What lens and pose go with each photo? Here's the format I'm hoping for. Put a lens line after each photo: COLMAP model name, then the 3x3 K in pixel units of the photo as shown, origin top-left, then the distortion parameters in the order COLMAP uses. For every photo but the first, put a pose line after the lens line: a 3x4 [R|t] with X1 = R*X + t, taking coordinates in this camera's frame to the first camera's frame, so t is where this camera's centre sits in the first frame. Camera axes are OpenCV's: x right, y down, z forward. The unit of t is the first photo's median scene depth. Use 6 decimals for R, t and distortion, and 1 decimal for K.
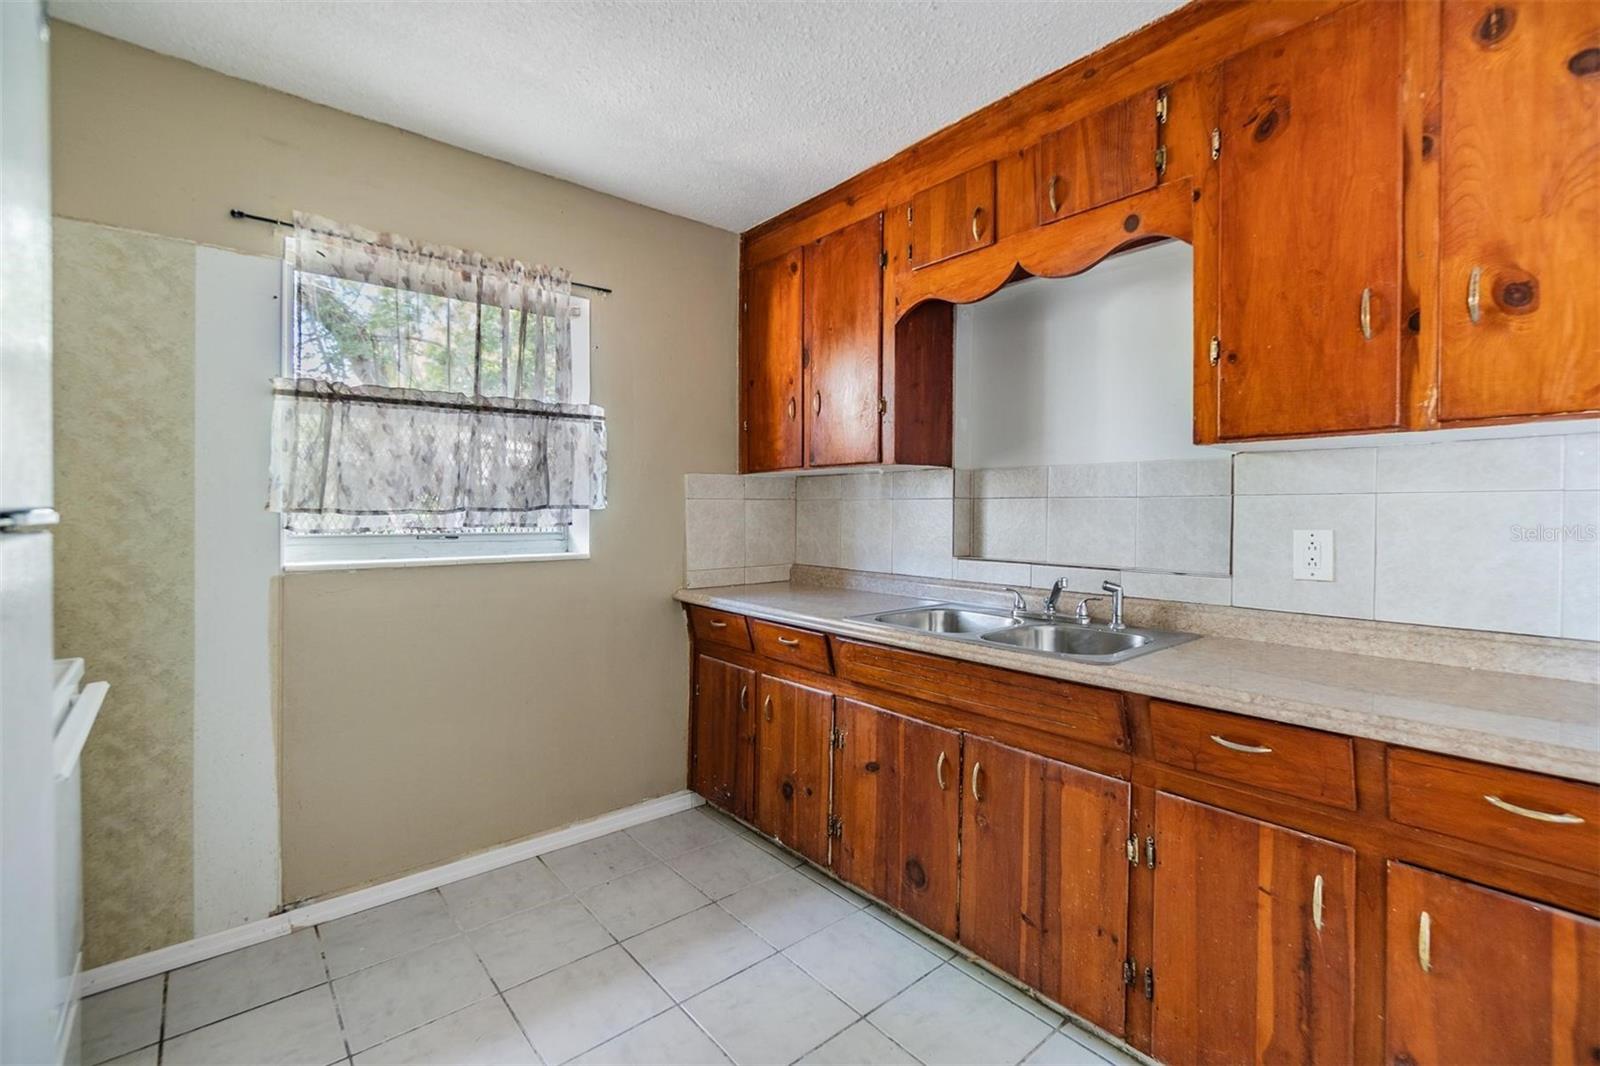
lens RADIAL K [[699.0, 0, 792.4], [0, 699.0, 517.1], [0, 0, 1]] dist [-0.004355, 0.000233]
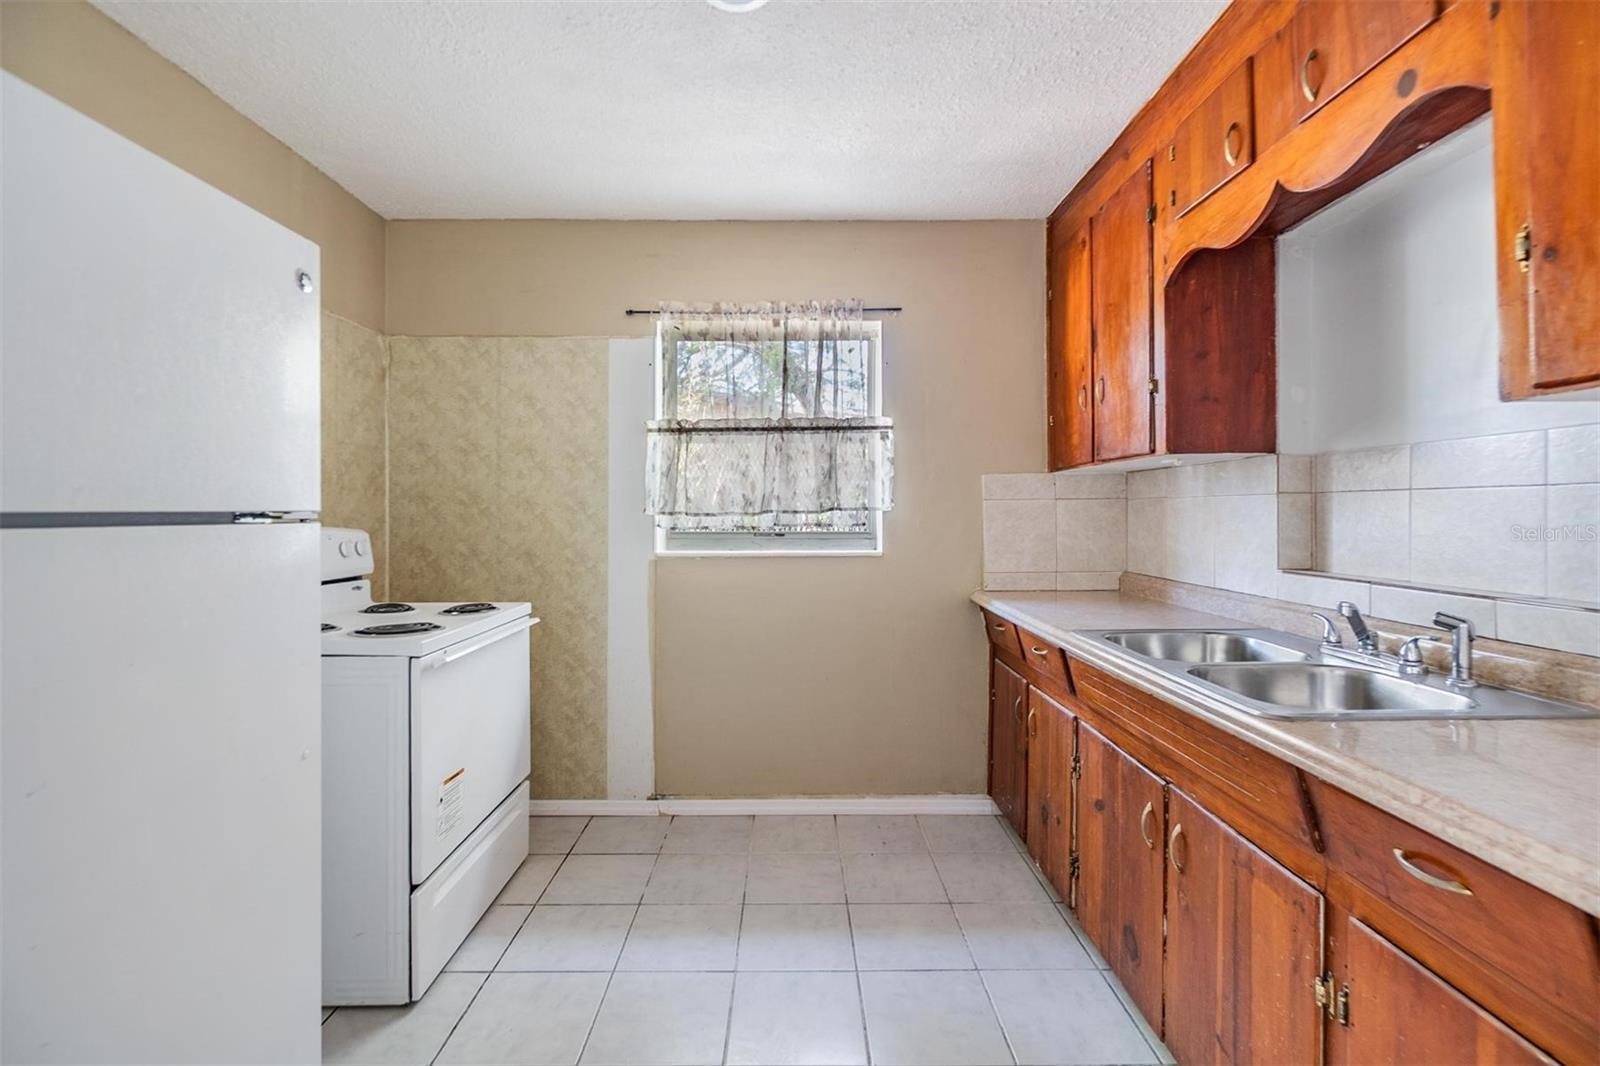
lens RADIAL K [[699.0, 0, 794.8], [0, 699.0, 507.6], [0, 0, 1]] dist [-0.004355, 0.000233]
pose [[0.768383, -0.010810, -0.639900, 0.377904], [-0.000571, 0.999845, -0.017577, 0.003350], [0.639991, 0.013871, 0.768258, 0.085965]]
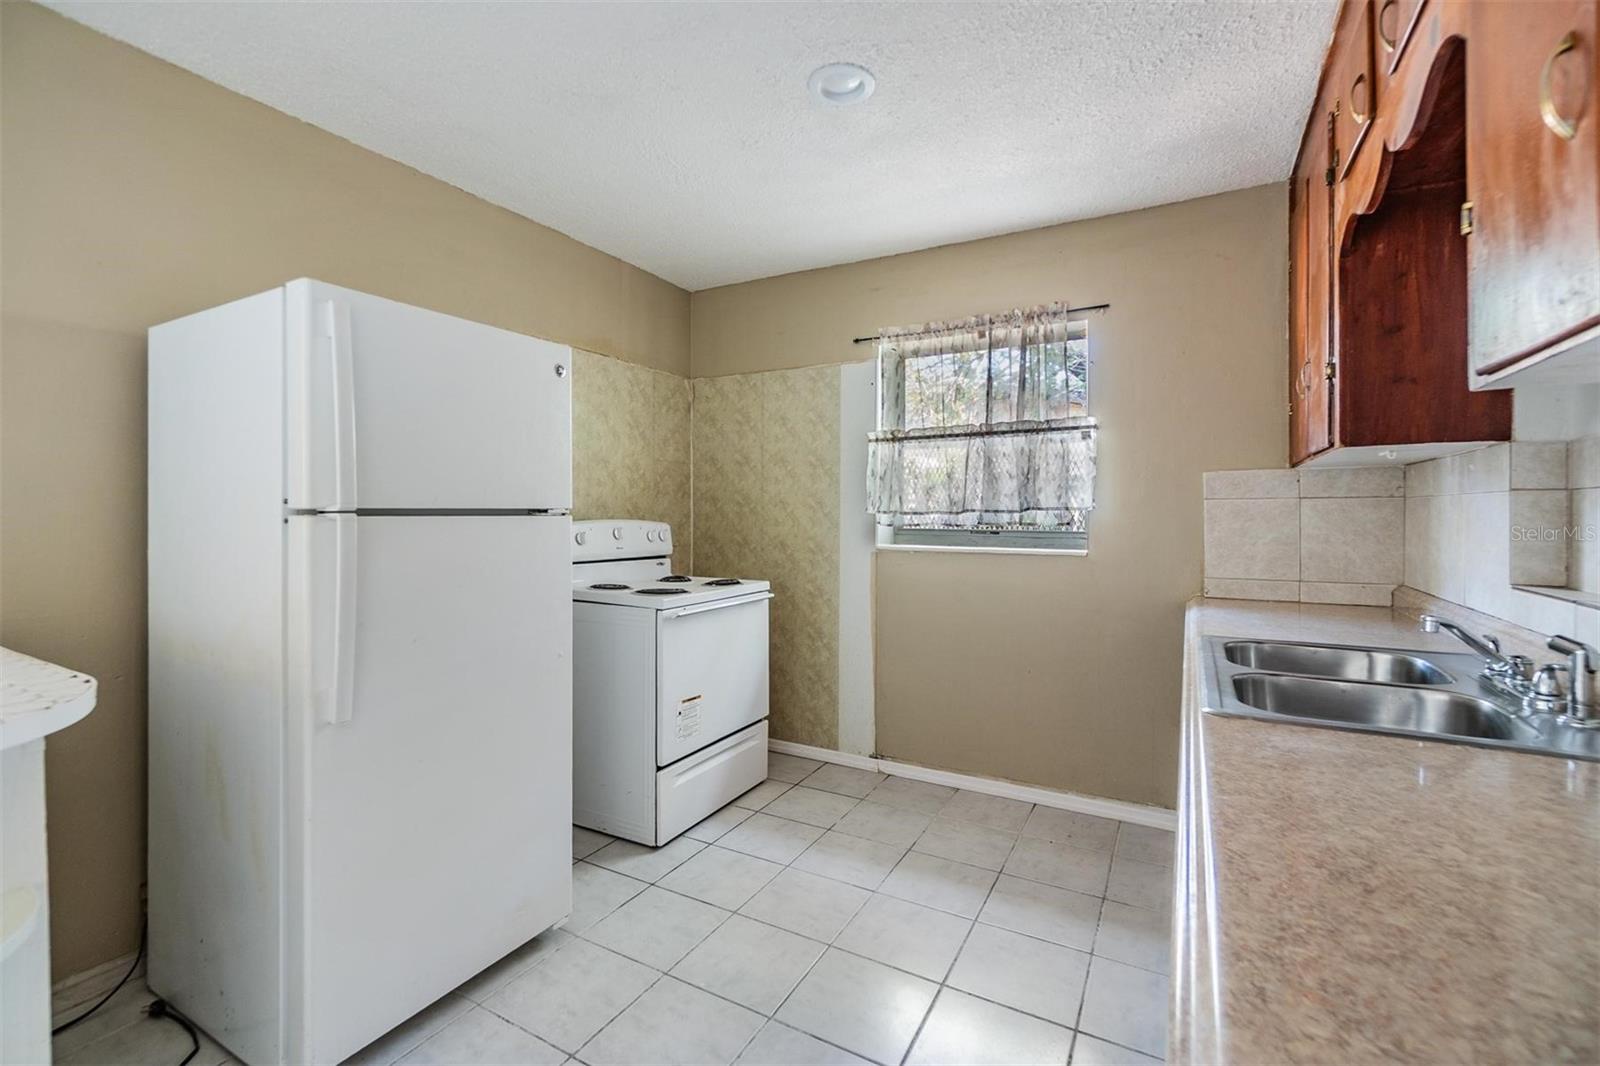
lens RADIAL K [[699.0, 0, 791.5], [0, 699.0, 513.4], [0, 0, 1]] dist [-0.004355, 0.000233]
pose [[0.350667, -0.001616, -0.936499, 0.706199], [-0.010730, 0.999926, -0.005744, 0.004992], [0.936439, 0.012063, 0.350623, 0.225435]]
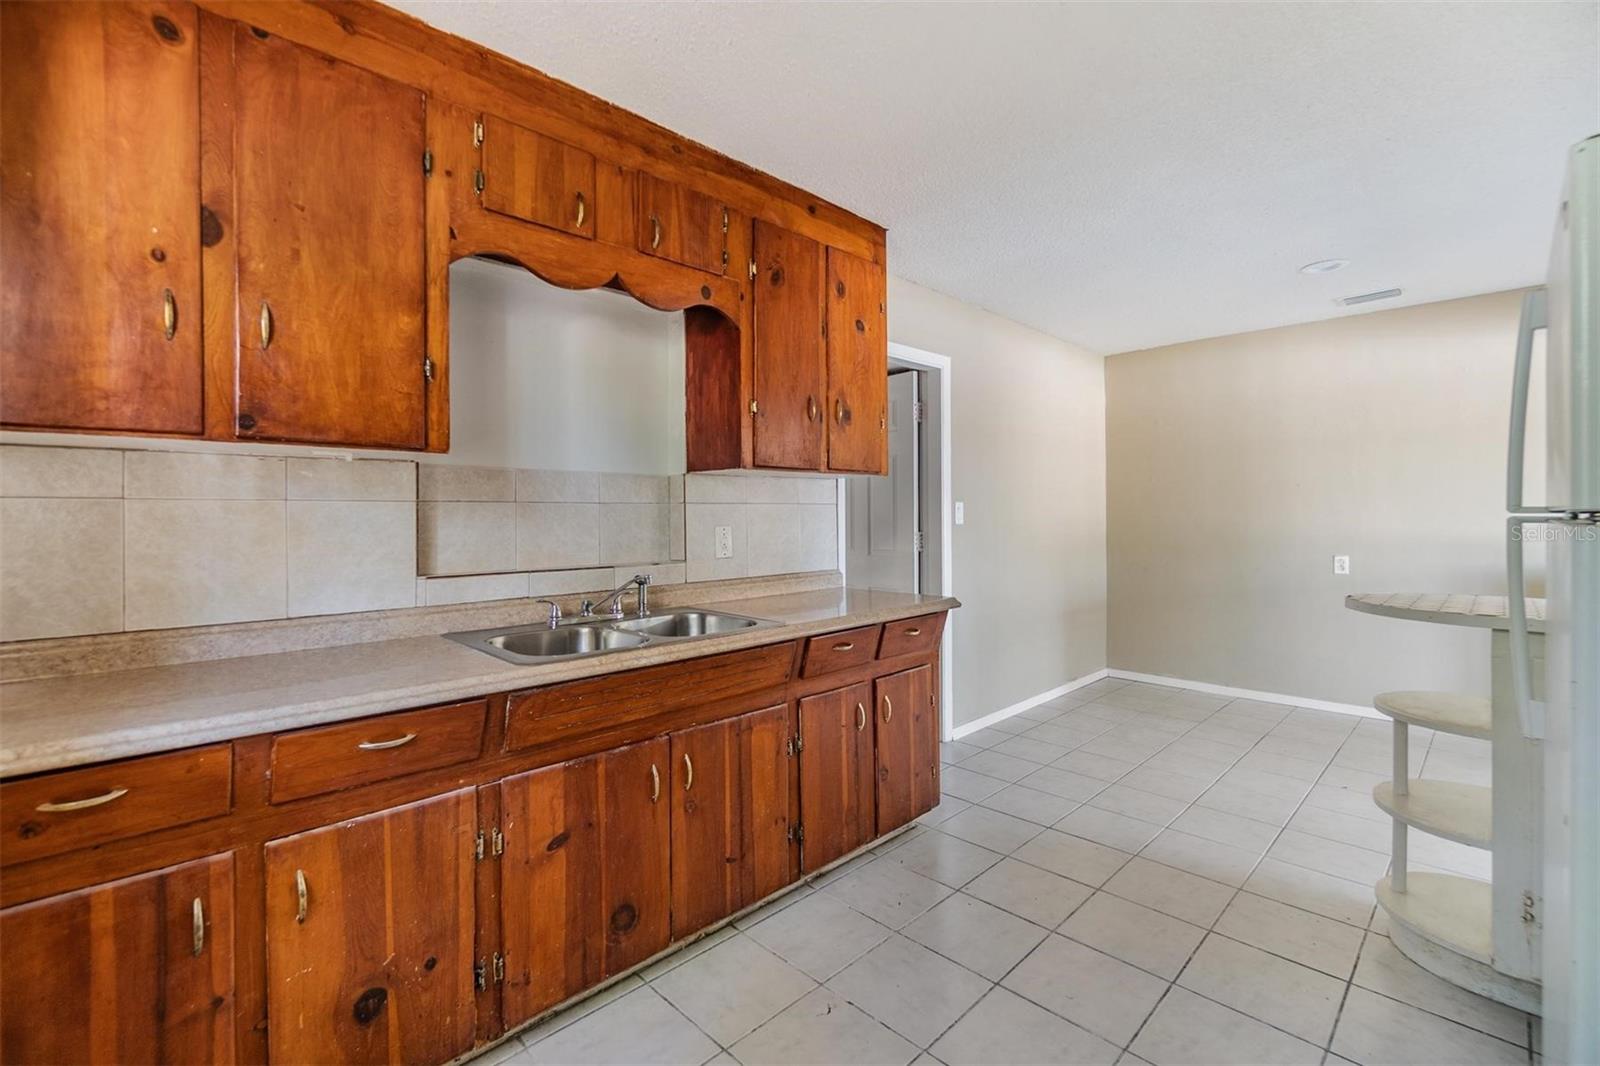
lens RADIAL K [[699.0, 0, 793.7], [0, 699.0, 515.5], [0, 0, 1]] dist [-0.004355, 0.000233]
pose [[-0.075192, -0.007340, 0.997142, -0.681262], [0.014531, 0.999859, 0.008456, -0.013432], [-0.997063, 0.015125, -0.075075, 0.779002]]
